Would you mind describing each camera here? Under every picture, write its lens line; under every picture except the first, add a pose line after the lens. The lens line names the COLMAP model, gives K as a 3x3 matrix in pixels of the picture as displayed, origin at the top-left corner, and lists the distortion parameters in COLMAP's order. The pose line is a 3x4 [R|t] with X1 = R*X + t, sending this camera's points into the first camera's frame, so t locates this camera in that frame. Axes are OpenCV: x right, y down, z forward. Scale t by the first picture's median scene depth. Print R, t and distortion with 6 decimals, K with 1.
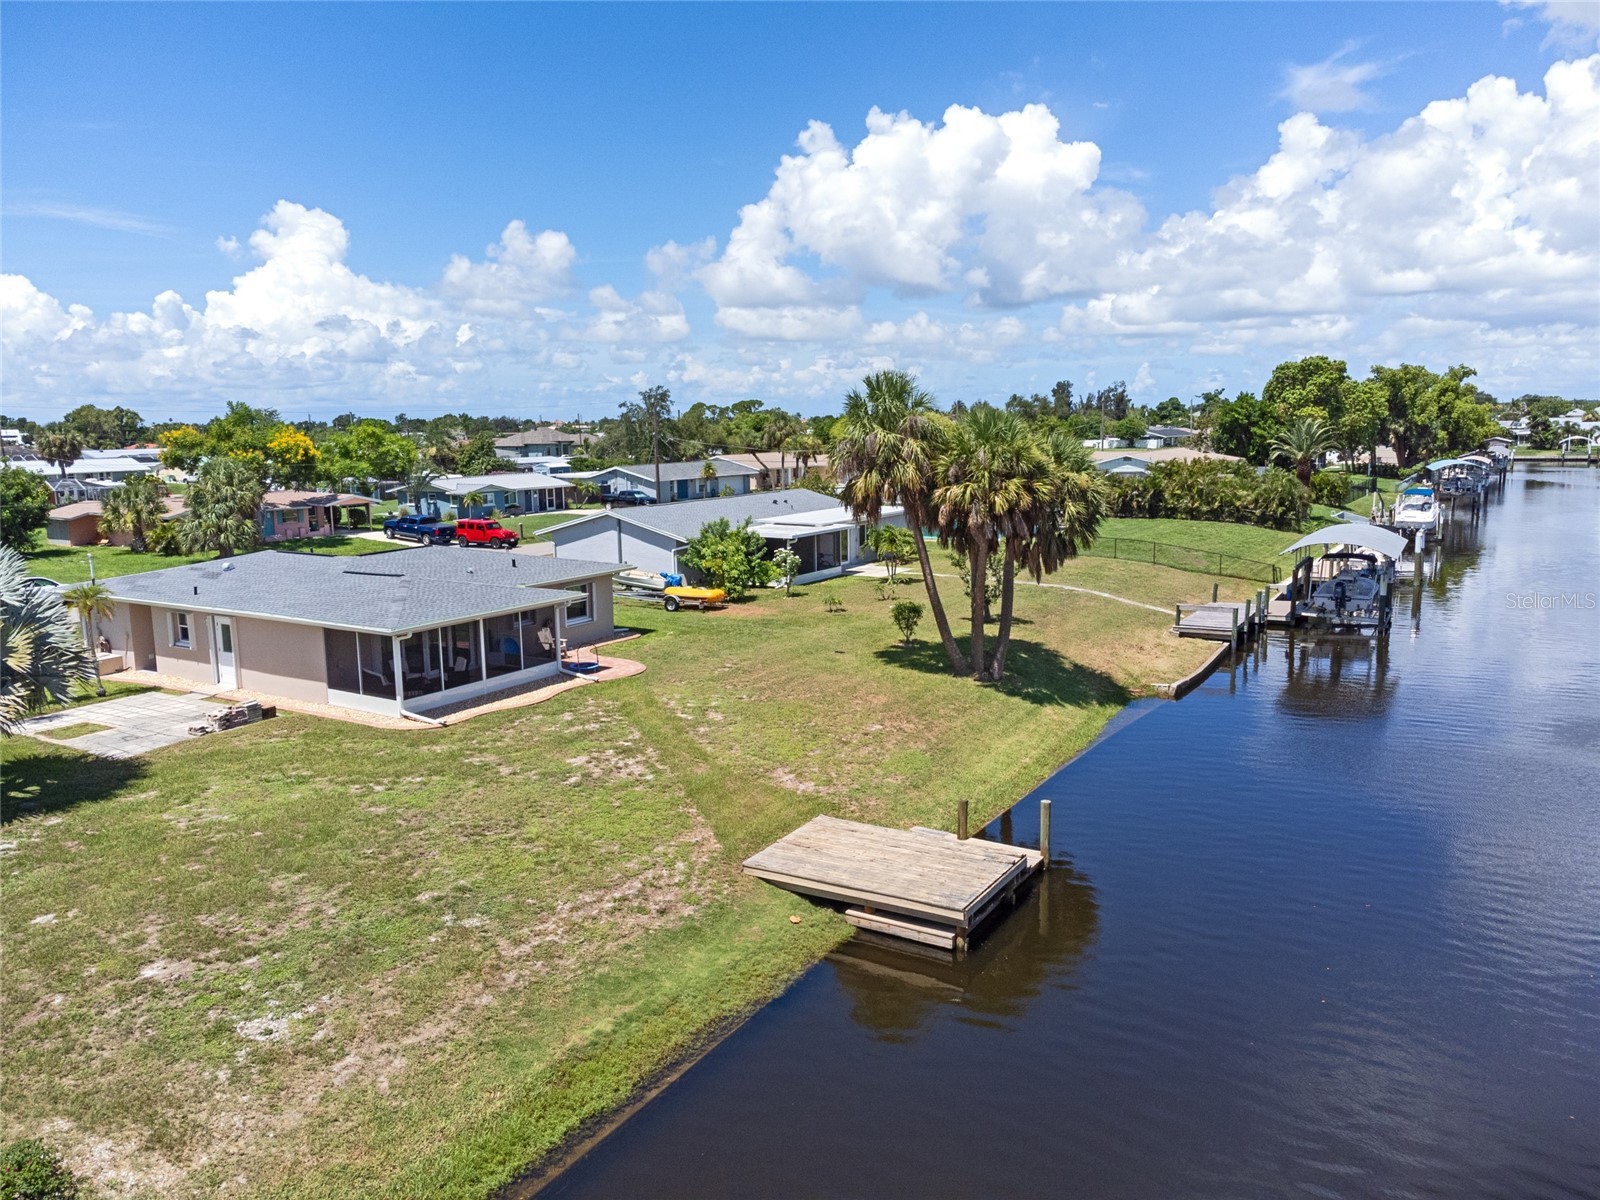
lens RADIAL K [[1189.4, 0, 800.0], [0, 1189.4, 600.0], [0, 0, 1]] dist [0.008482, 0.000746]
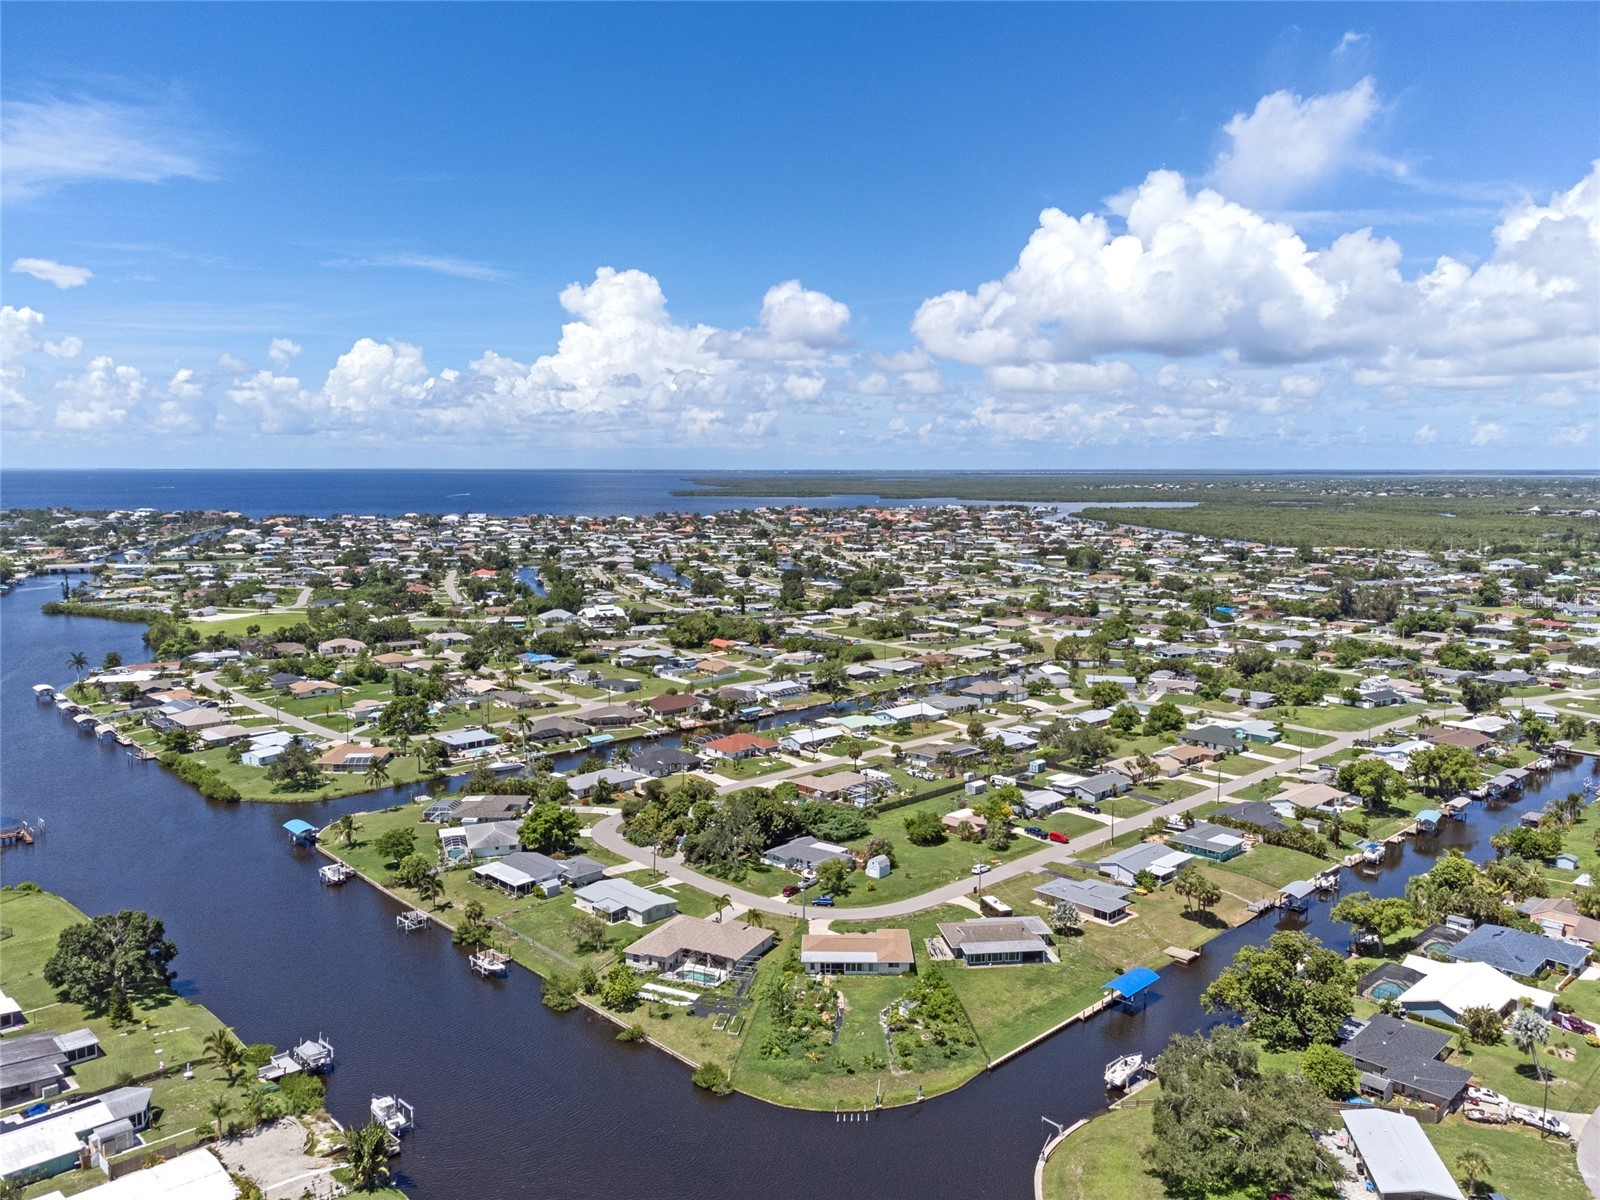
lens RADIAL K [[1189.4, 0, 800.0], [0, 1189.4, 600.0], [0, 0, 1]] dist [0.008482, 0.000746]
pose [[0.965442, 0.035519, -0.258186, -0.433156], [-0.045069, 0.998498, -0.031163, -1.889904], [0.256692, 0.041722, 0.965592, -7.939187]]
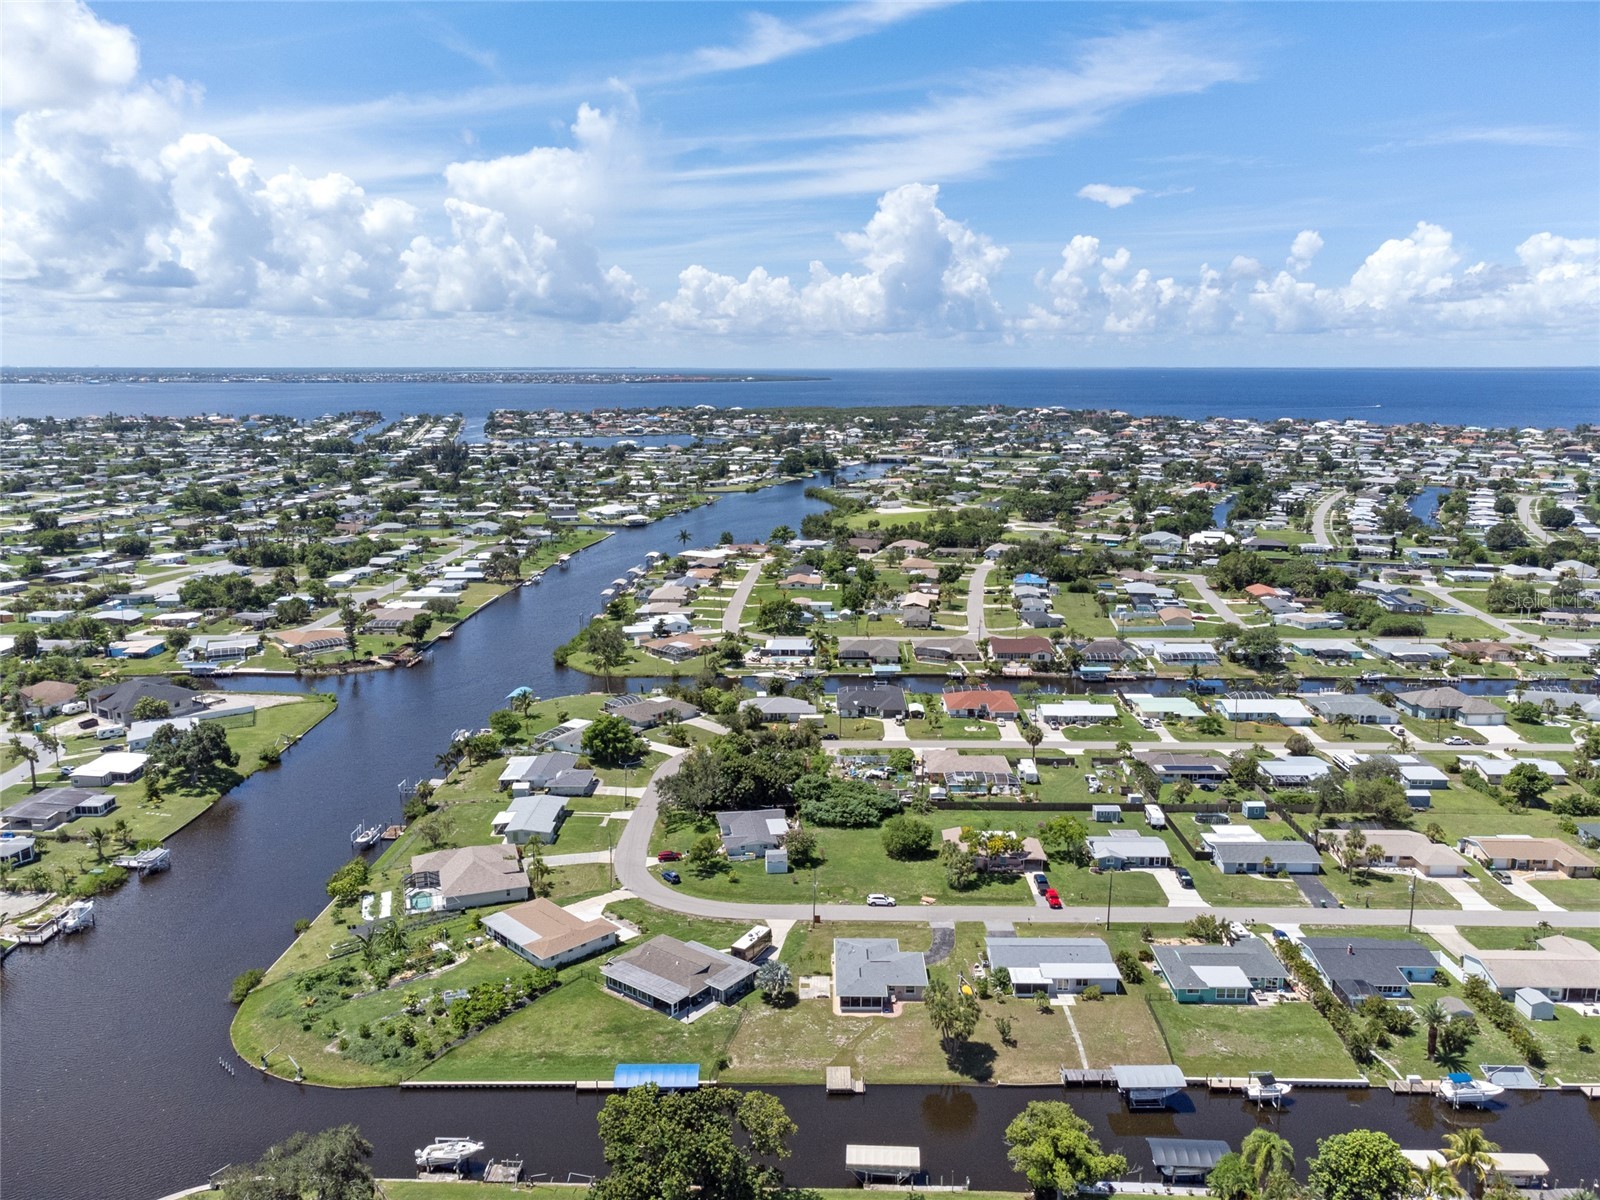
lens RADIAL K [[1189.4, 0, 800.0], [0, 1189.4, 600.0], [0, 0, 1]] dist [0.008482, 0.000746]
pose [[0.512521, 0.171502, -0.841374, 4.667366], [-0.131247, 0.983984, 0.120622, -2.899773], [0.848585, 0.048607, 0.526821, -2.538205]]
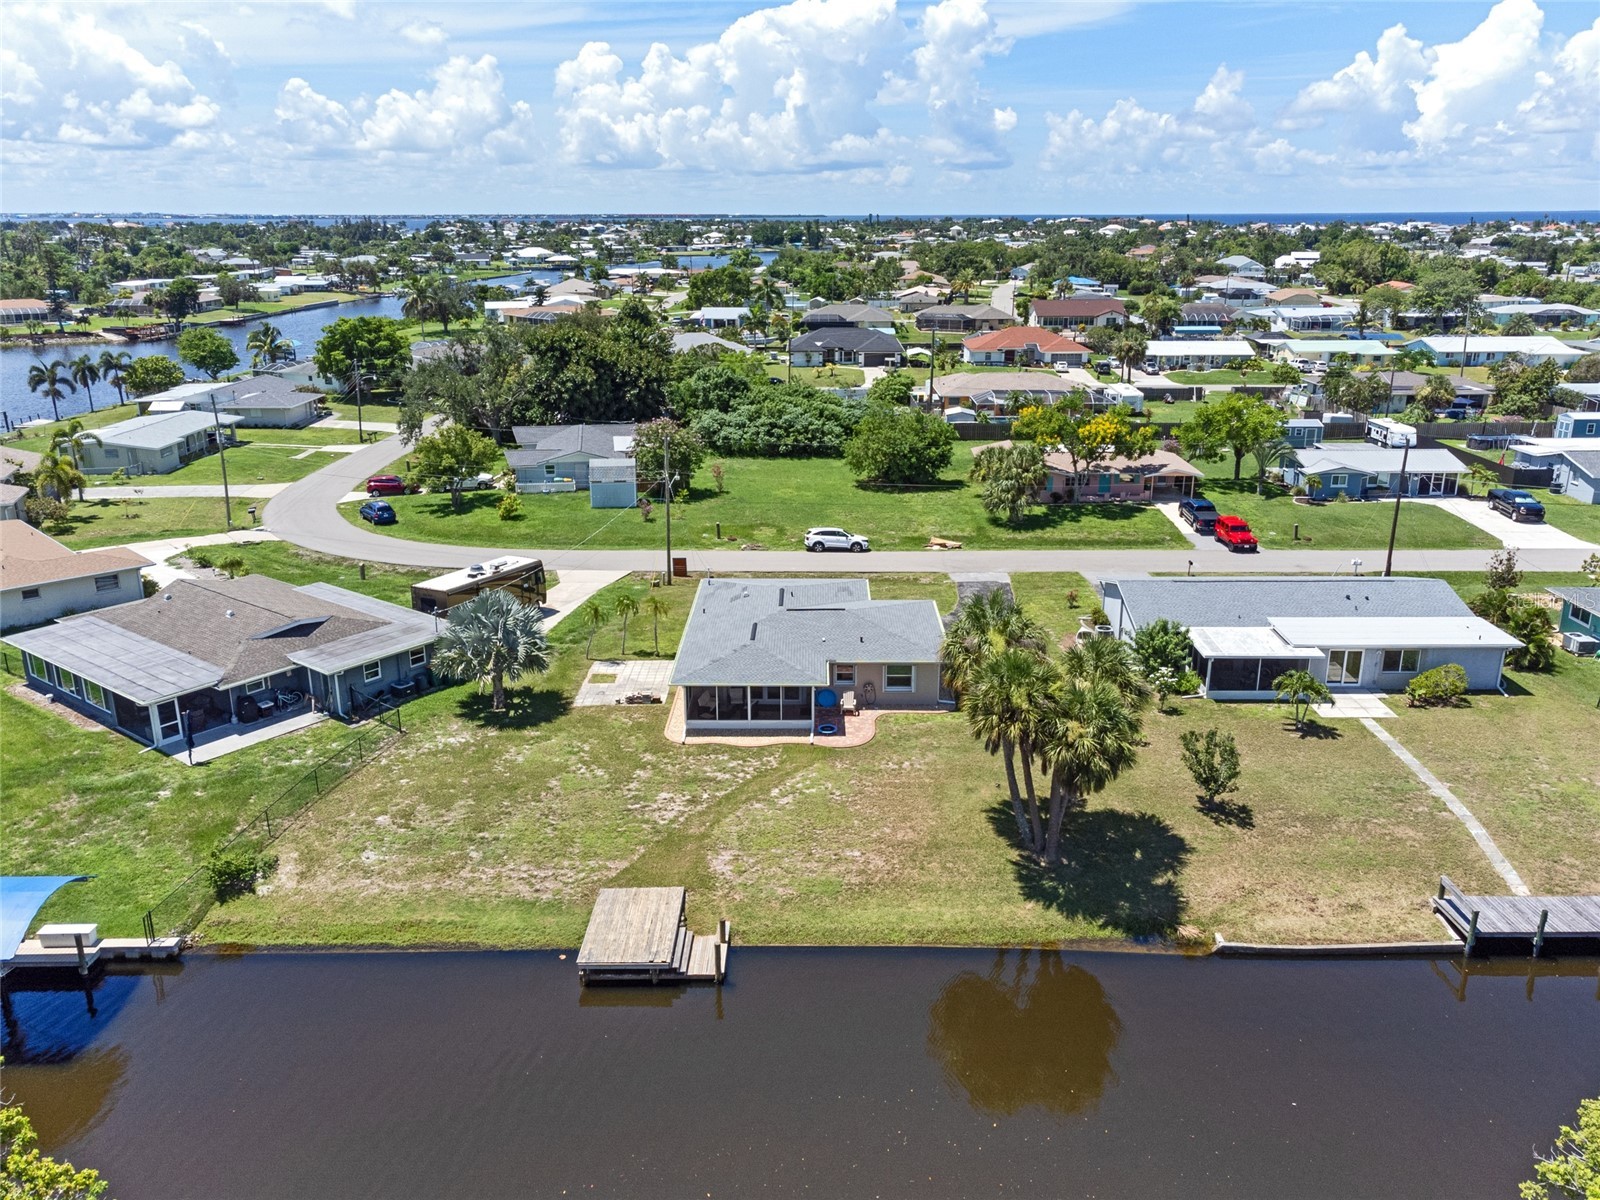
lens RADIAL K [[1256.2, 0, 800.0], [0, 1256.2, 600.0], [0, 0, 1]] dist [0.006520, -0.000933]
pose [[0.517706, 0.264014, -0.813804, 1.497212], [-0.129877, 0.964424, 0.230256, -0.661575], [0.845644, -0.013511, 0.533577, 0.220431]]
